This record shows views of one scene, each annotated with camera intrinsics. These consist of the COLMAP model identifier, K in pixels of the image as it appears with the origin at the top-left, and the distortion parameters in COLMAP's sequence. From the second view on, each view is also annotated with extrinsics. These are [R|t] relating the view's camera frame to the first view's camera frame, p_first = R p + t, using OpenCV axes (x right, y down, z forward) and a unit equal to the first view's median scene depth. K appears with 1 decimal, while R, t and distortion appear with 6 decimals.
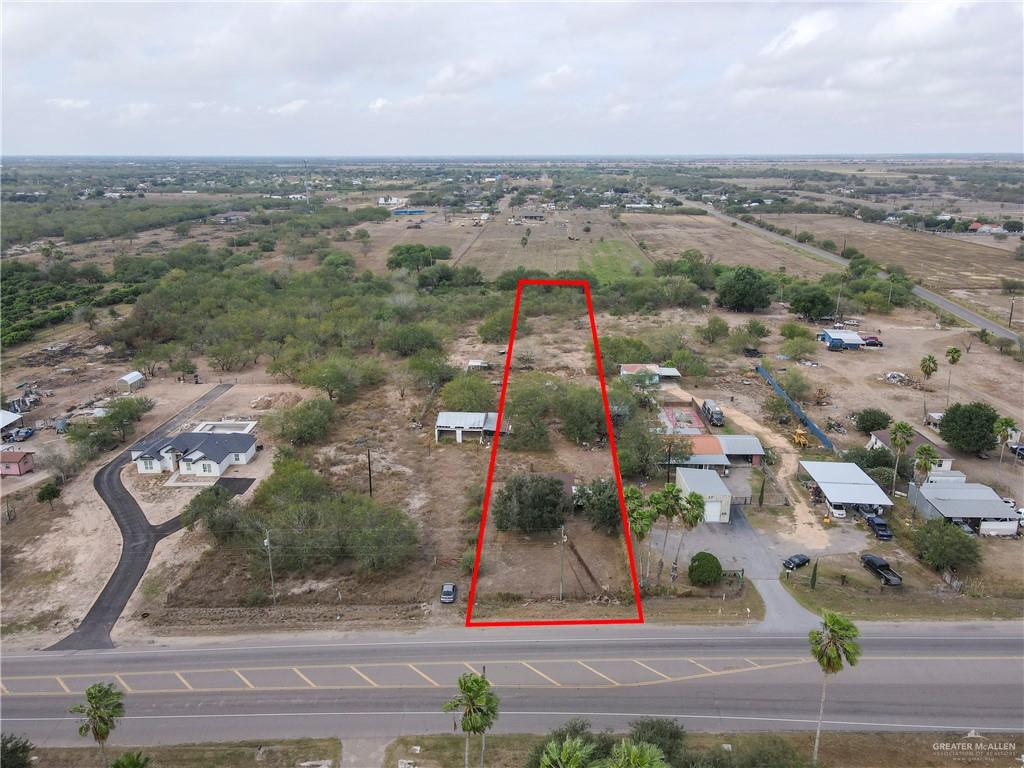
lens RADIAL K [[747.0, 0, 511.1], [0, 747.0, 385.0], [0, 0, 1]] dist [0.014036, 0.008801]
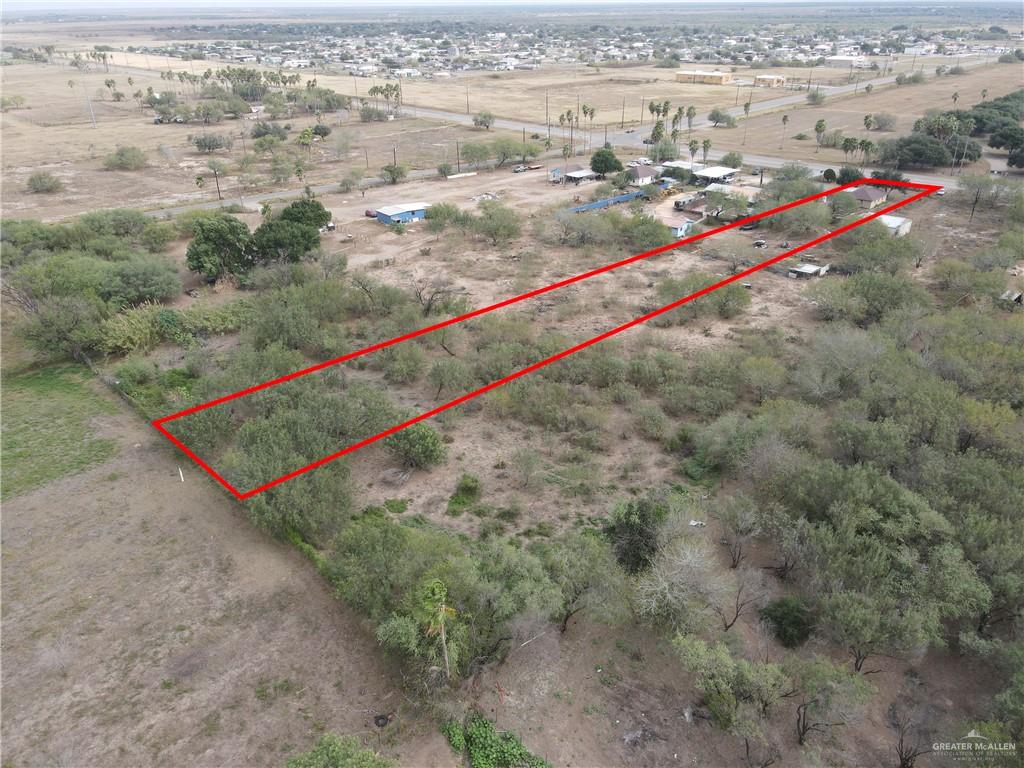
lens RADIAL K [[747.0, 0, 508.8], [0, 747.0, 378.8], [0, 0, 1]] dist [0.014036, 0.008801]
pose [[-0.738523, -0.295781, 0.605885, -0.402588], [0.212022, 0.751163, 0.625141, -0.621630], [-0.640023, 0.590142, -0.492039, 1.977937]]
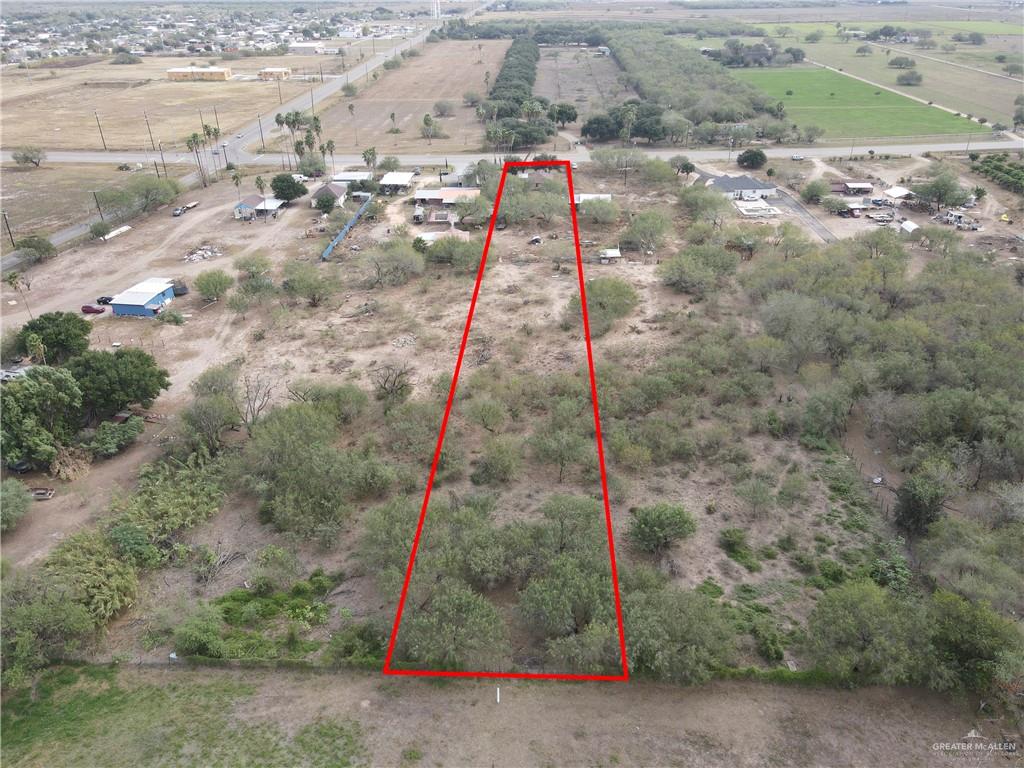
lens RADIAL K [[747.0, 0, 512.7], [0, 747.0, 390.3], [0, 0, 1]] dist [0.014036, 0.008801]
pose [[-0.999891, 0.013796, -0.005221, 0.103346], [0.005667, 0.686066, 0.727518, -0.707409], [0.013619, 0.727409, -0.686069, 2.073528]]
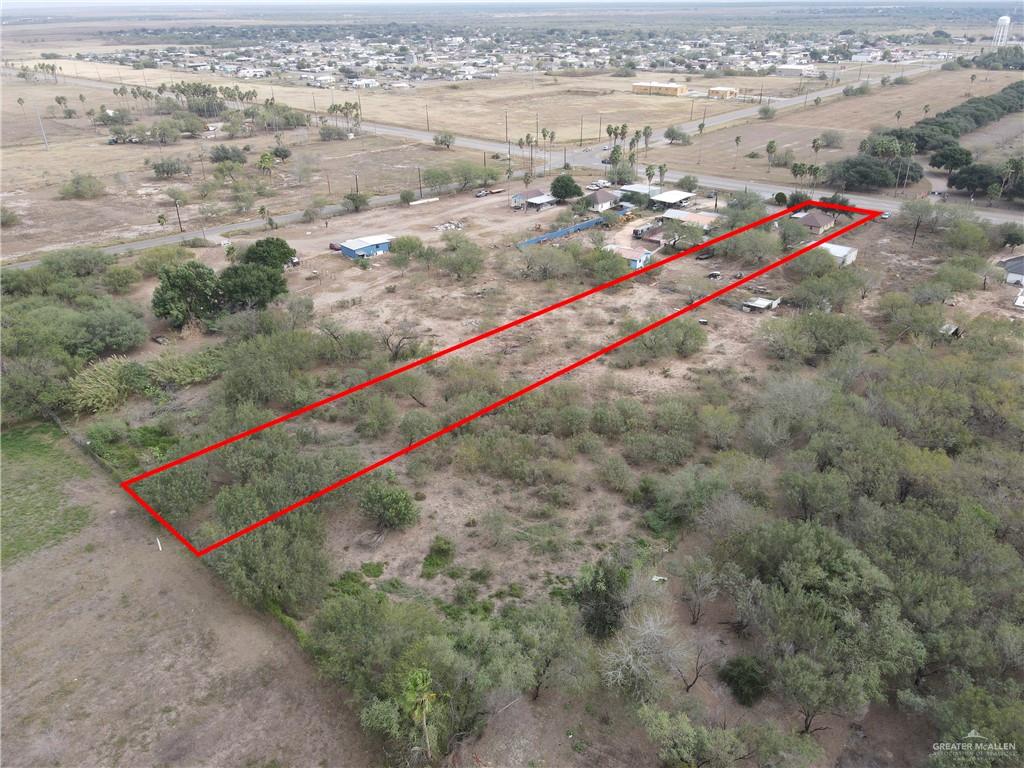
lens RADIAL K [[747.0, 0, 508.1], [0, 747.0, 379.8], [0, 0, 1]] dist [0.014036, 0.008801]
pose [[-0.772132, -0.280745, 0.570083, -0.400867], [0.200212, 0.743949, 0.637538, -0.676488], [-0.603099, 0.606401, -0.518218, 1.960998]]
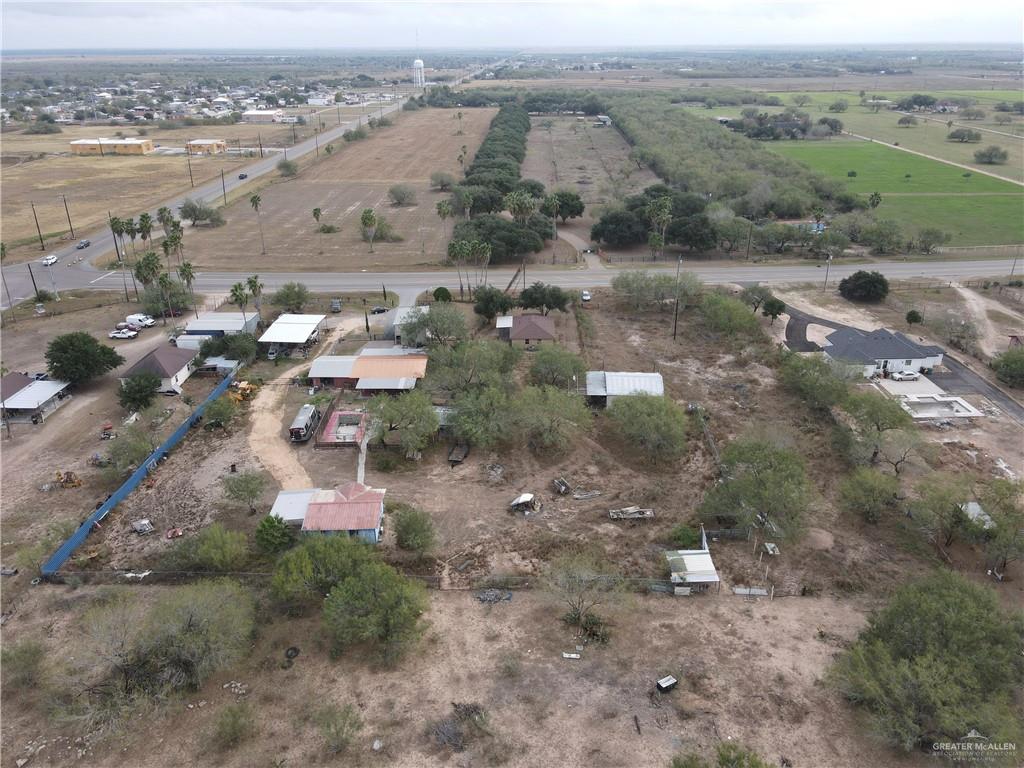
lens RADIAL K [[747.0, 0, 511.4], [0, 747.0, 385.5], [0, 0, 1]] dist [0.014036, 0.008801]
pose [[-0.999777, 0.013546, -0.016186, 0.075487], [-0.000729, 0.744253, 0.667898, -0.453664], [0.021094, 0.667761, -0.744077, 1.445137]]
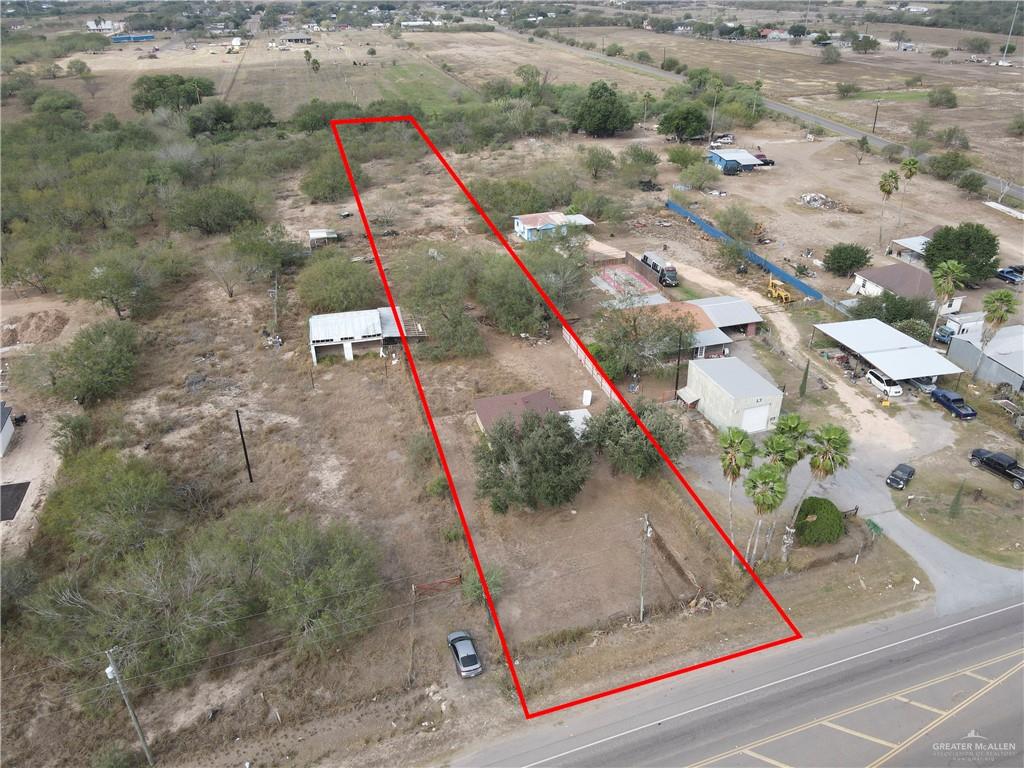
lens RADIAL K [[747.0, 0, 513.5], [0, 747.0, 378.0], [0, 0, 1]] dist [0.014036, 0.008801]
pose [[0.950404, -0.157578, 0.268146, -0.098521], [0.101997, 0.972385, 0.209914, -0.030652], [-0.293819, -0.172153, 0.940231, 0.271063]]
